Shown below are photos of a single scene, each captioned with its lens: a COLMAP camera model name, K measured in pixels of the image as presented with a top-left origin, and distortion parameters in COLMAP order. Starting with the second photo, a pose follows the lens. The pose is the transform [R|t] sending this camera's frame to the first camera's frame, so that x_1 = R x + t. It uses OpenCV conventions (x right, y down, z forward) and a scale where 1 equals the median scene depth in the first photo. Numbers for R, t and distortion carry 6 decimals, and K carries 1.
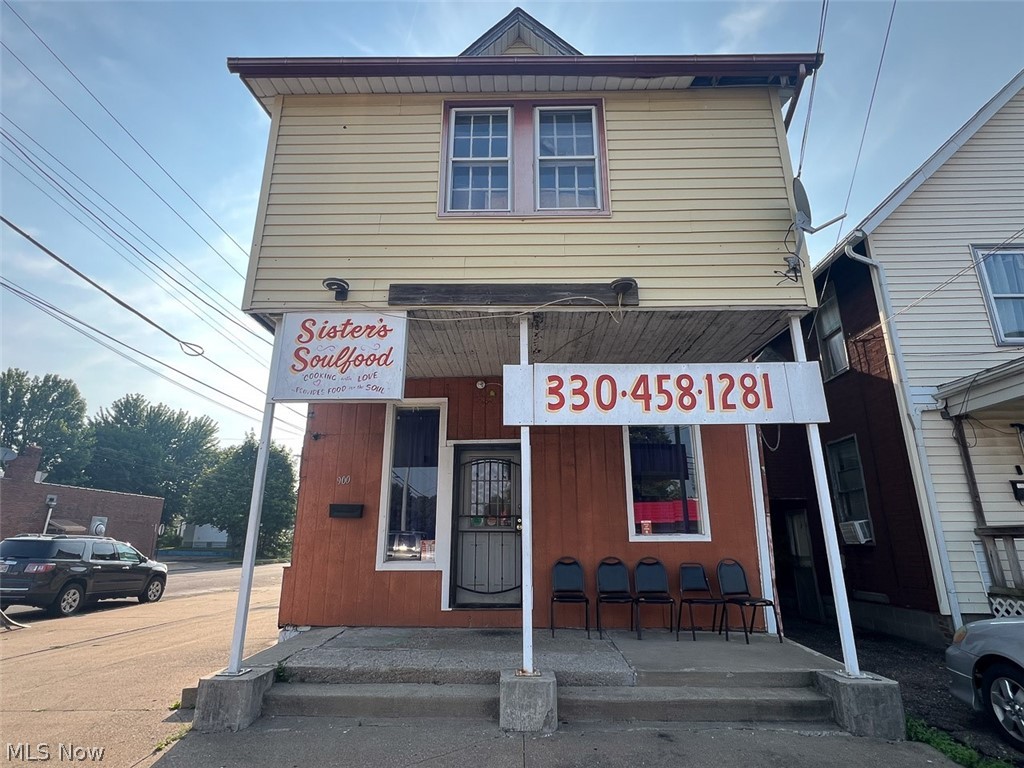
lens RADIAL K [[549.1, 0, 508.1], [0, 549.1, 384.2], [0, 0, 1]] dist [-0.003466, 0.001659]
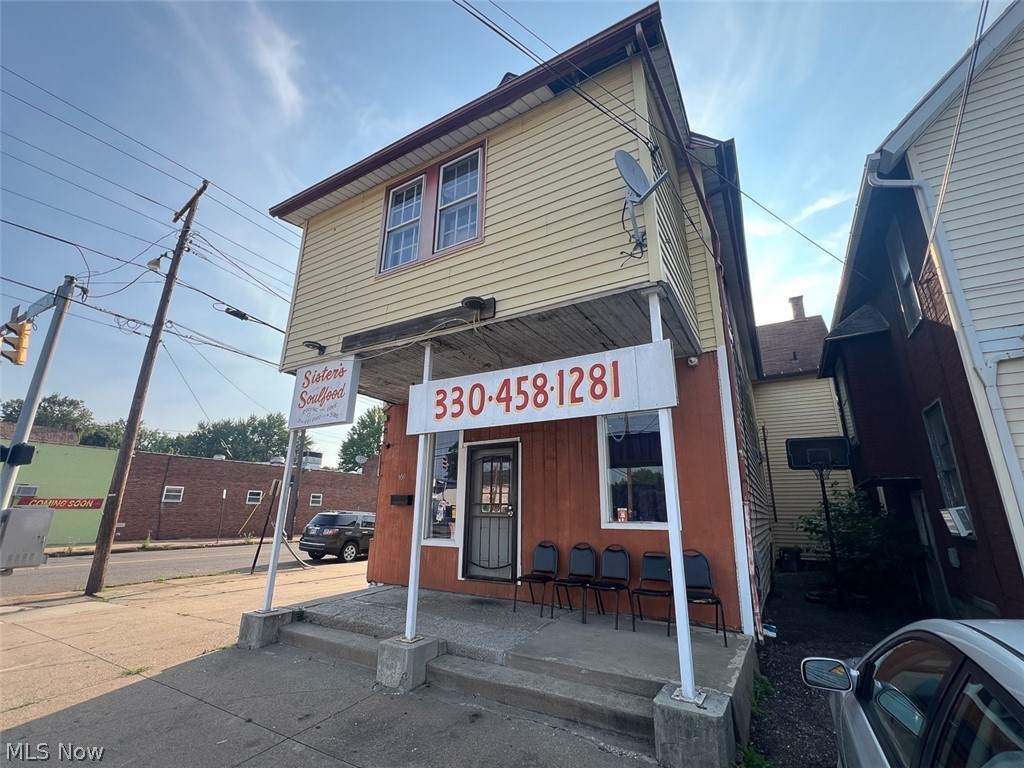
lens RADIAL K [[447.2, 0, 509.7], [0, 447.2, 384.6], [0, 0, 1]] dist [-0.002503, 0.000121]
pose [[0.869248, -0.126422, -0.477939, 0.605664], [0.126351, 0.991455, -0.032454, 0.021007], [0.477958, -0.032178, 0.877793, 0.199493]]
